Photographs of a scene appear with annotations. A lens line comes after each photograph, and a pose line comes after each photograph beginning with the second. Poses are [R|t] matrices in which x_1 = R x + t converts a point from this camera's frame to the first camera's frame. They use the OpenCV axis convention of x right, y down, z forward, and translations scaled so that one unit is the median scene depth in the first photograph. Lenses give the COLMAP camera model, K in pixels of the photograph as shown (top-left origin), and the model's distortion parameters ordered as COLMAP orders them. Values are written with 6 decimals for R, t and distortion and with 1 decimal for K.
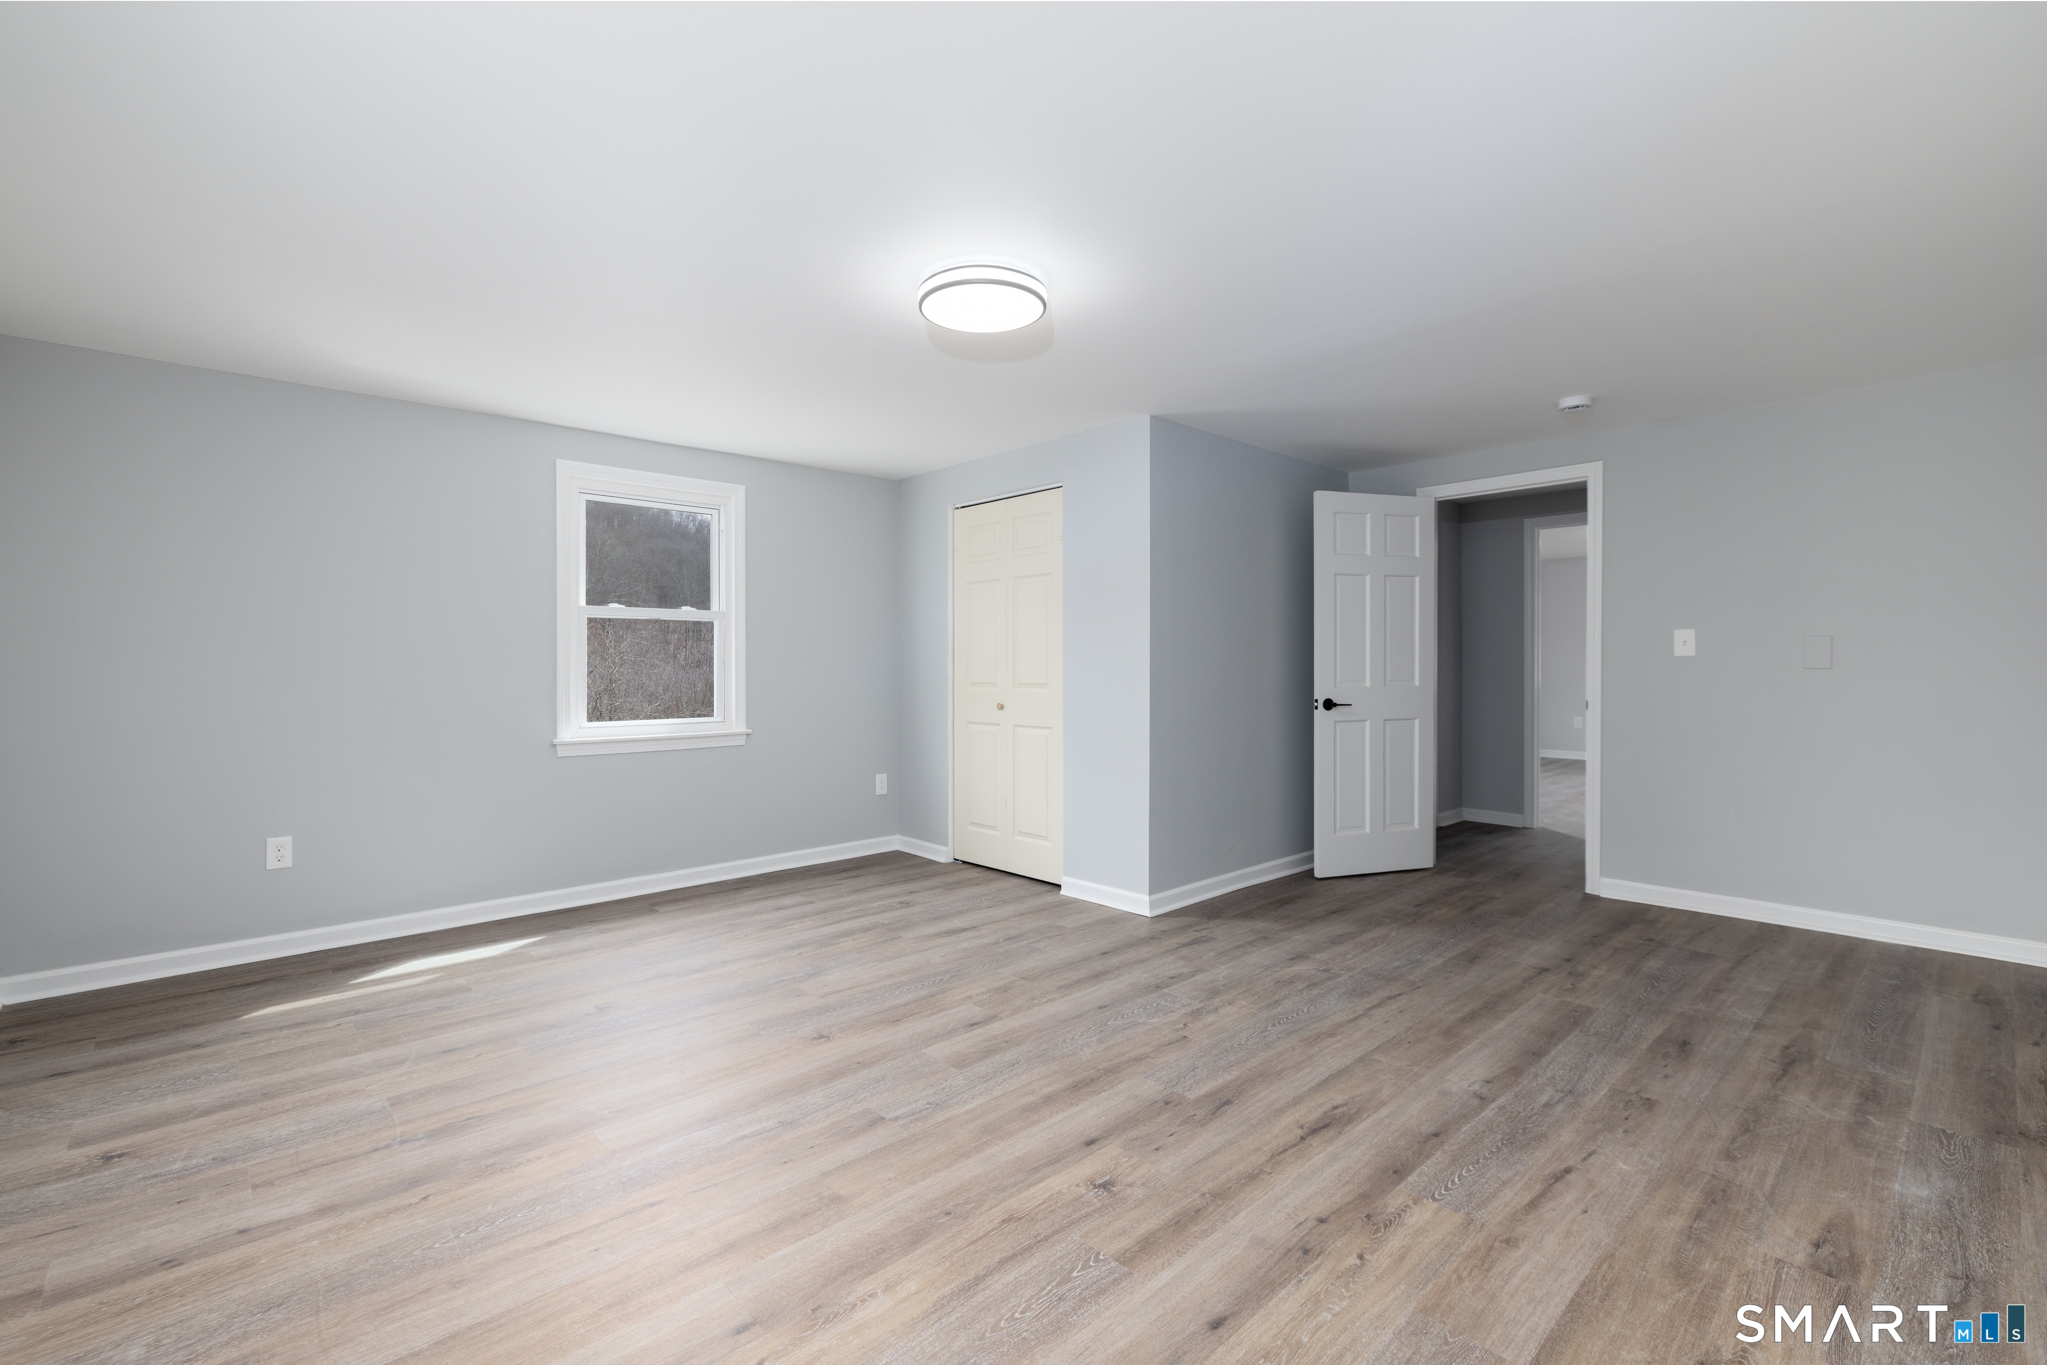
lens RADIAL K [[885.8, 0, 1030.3], [0, 885.8, 653.0], [0, 0, 1]] dist [0.009577, -0.000046]
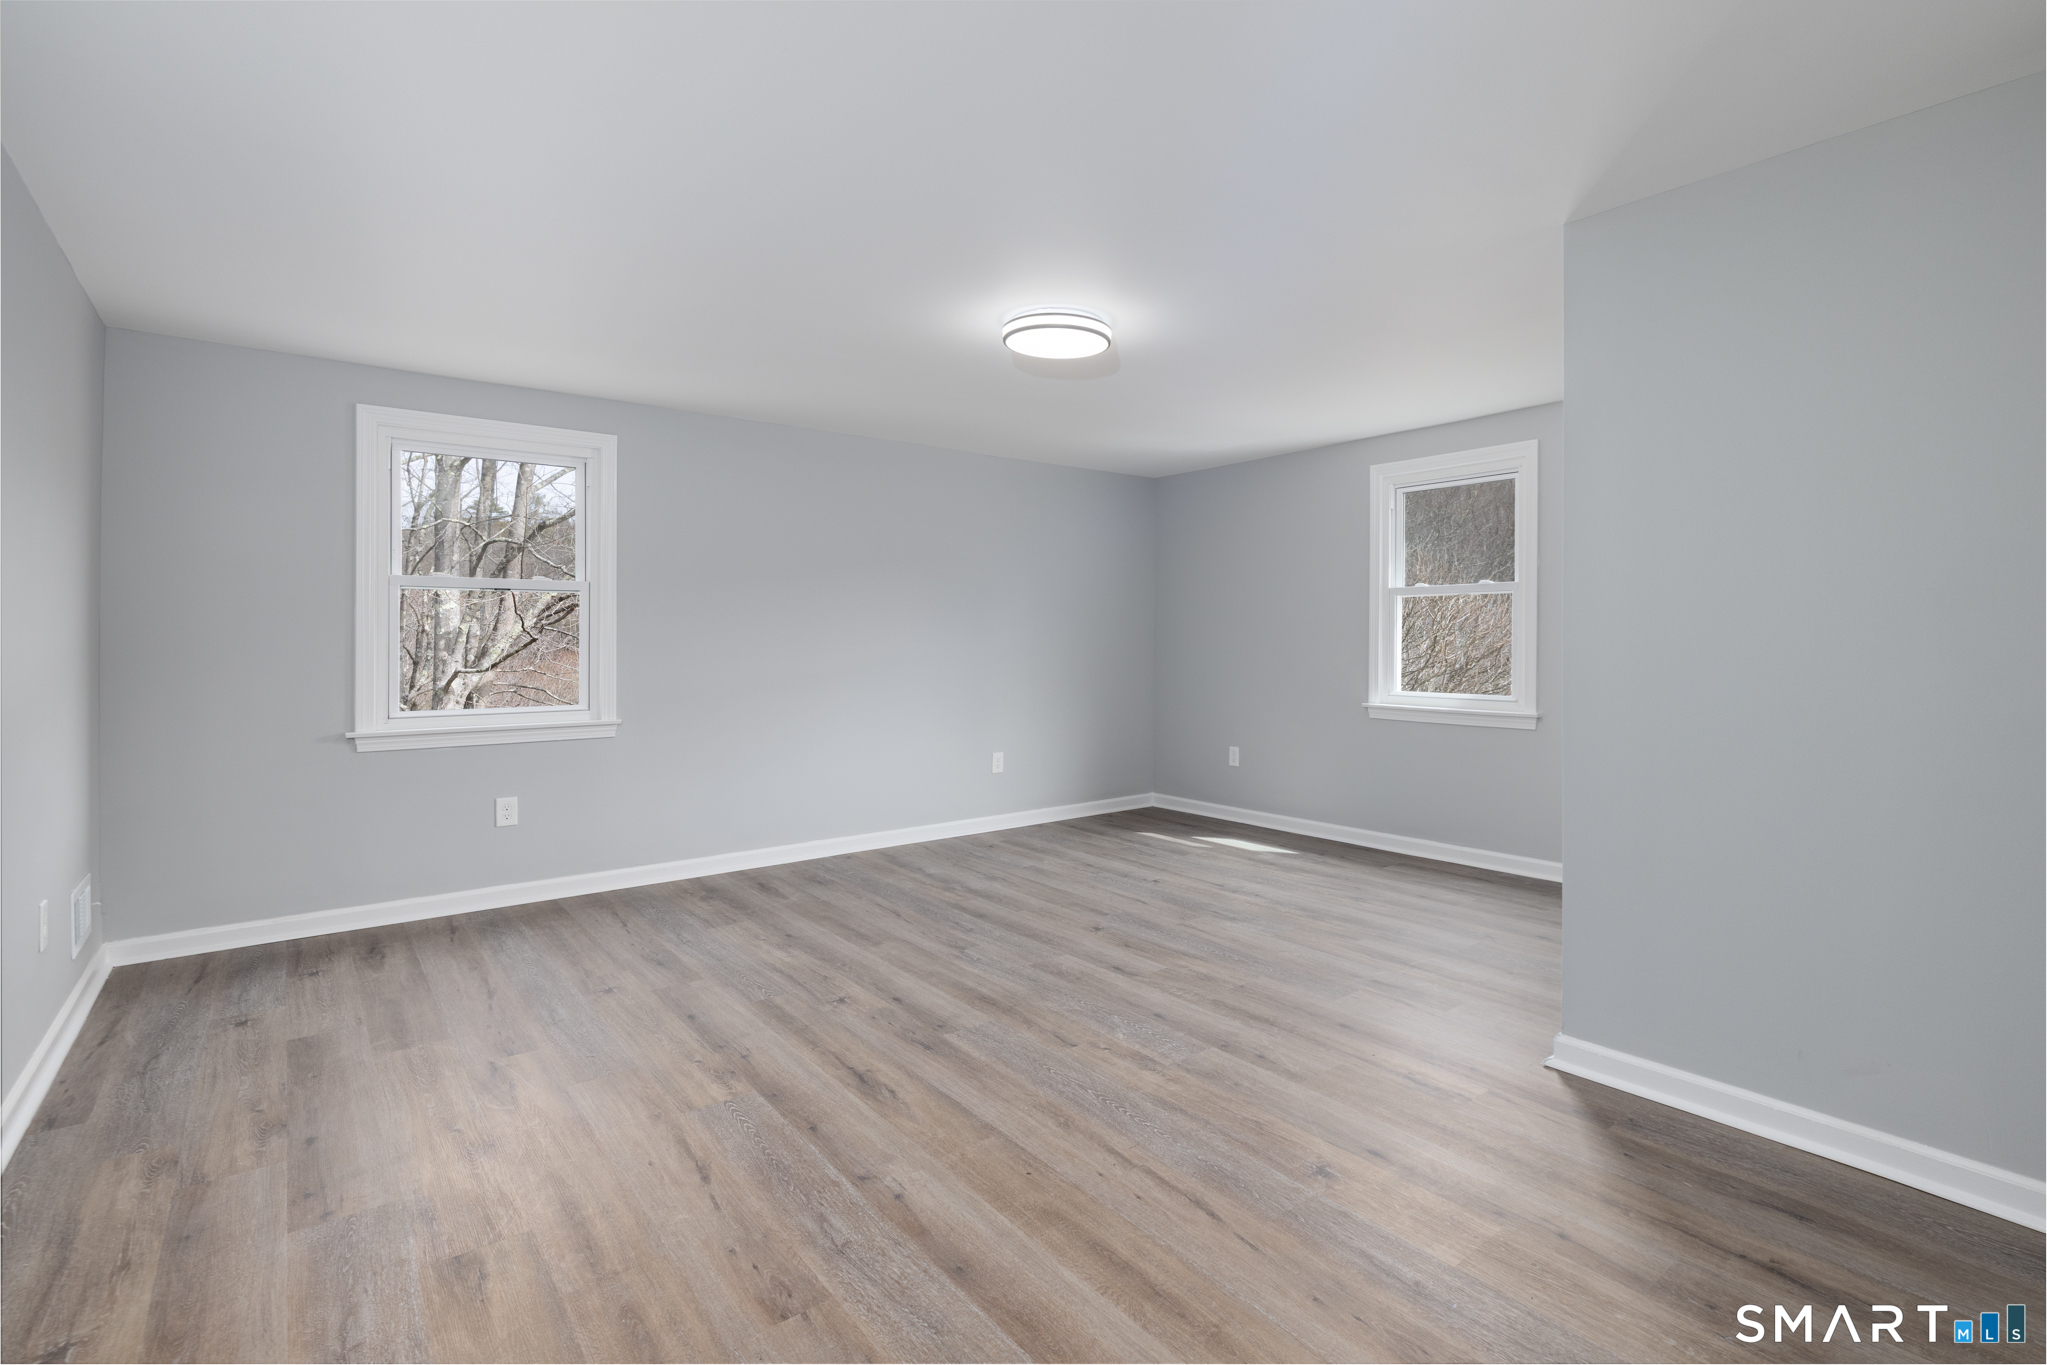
lens RADIAL K [[885.8, 0, 1030.3], [0, 885.8, 653.0], [0, 0, 1]] dist [0.009577, -0.000046]
pose [[-0.053568, 0.015053, -0.998451, 1.229600], [0.018161, 0.999736, 0.014098, 0.010432], [0.998399, -0.017377, -0.053827, 1.135761]]
